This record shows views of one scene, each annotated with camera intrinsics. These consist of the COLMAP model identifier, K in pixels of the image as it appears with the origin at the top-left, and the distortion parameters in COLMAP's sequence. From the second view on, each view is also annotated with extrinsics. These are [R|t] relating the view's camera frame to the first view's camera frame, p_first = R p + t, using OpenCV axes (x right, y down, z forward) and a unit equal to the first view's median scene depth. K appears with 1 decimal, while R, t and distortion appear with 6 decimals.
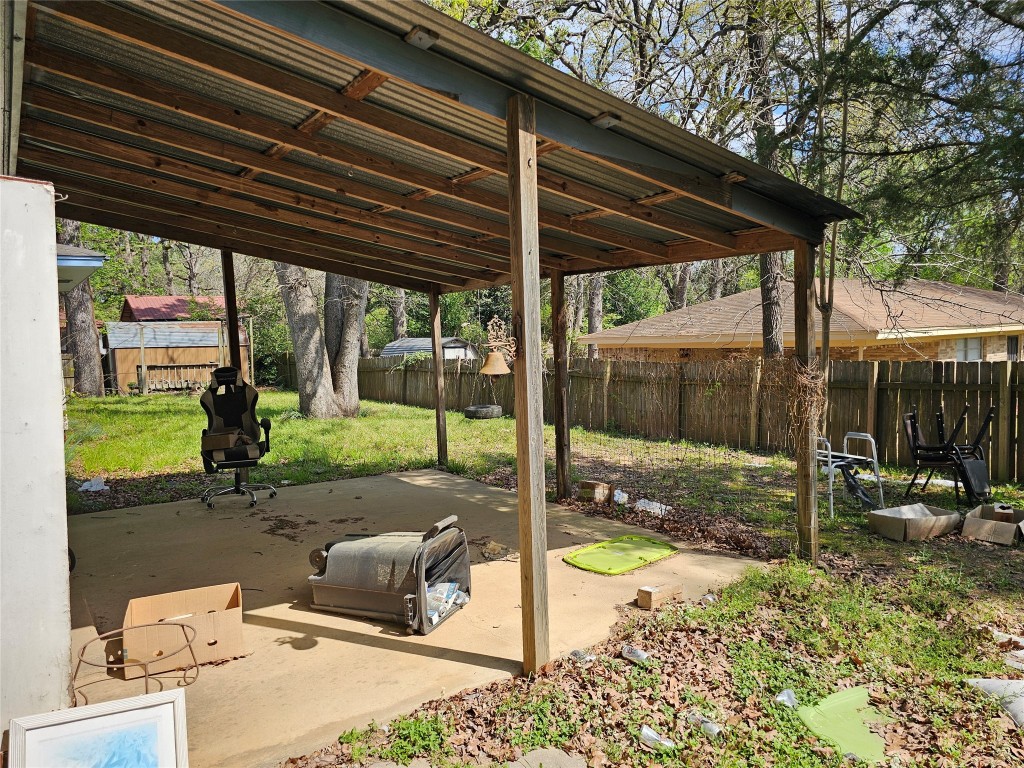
lens RADIAL K [[684.2, 0, 512.2], [0, 684.2, 383.0], [0, 0, 1]] dist [0.060940, -0.050009]
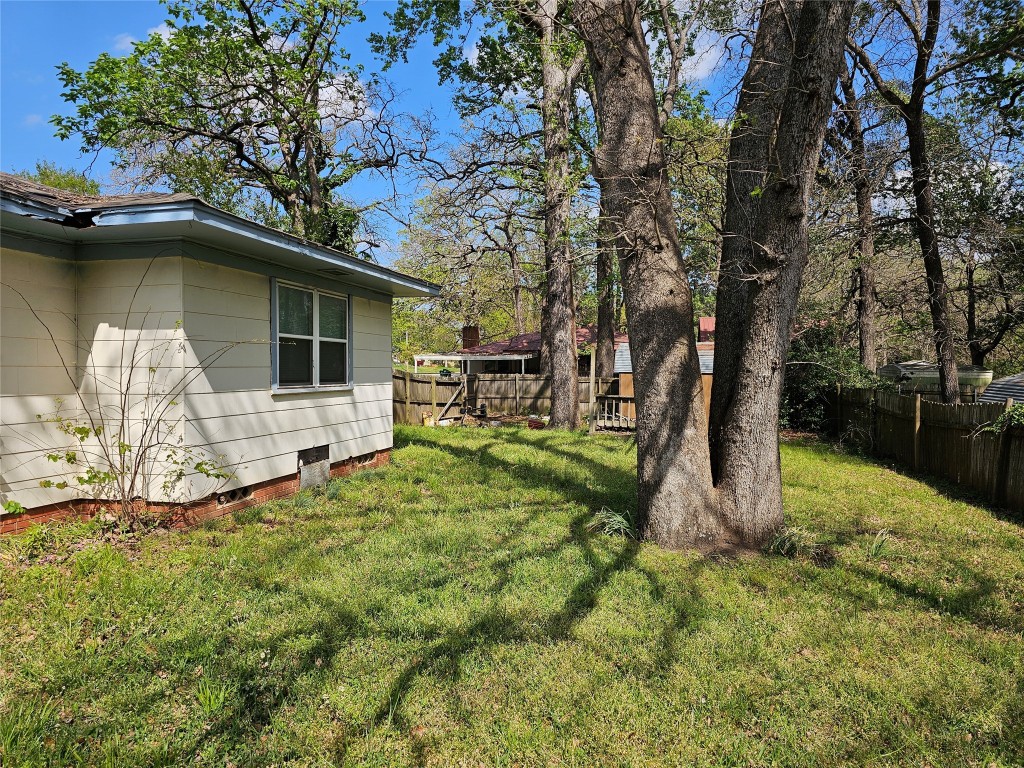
lens RADIAL K [[684.2, 0, 509.5], [0, 684.2, 386.2], [0, 0, 1]] dist [0.060940, -0.050009]
pose [[0.642534, 0.047587, -0.764778, -0.007758], [-0.074812, 0.997197, -0.000804, -0.040928], [0.762596, 0.057731, 0.644293, 0.627359]]
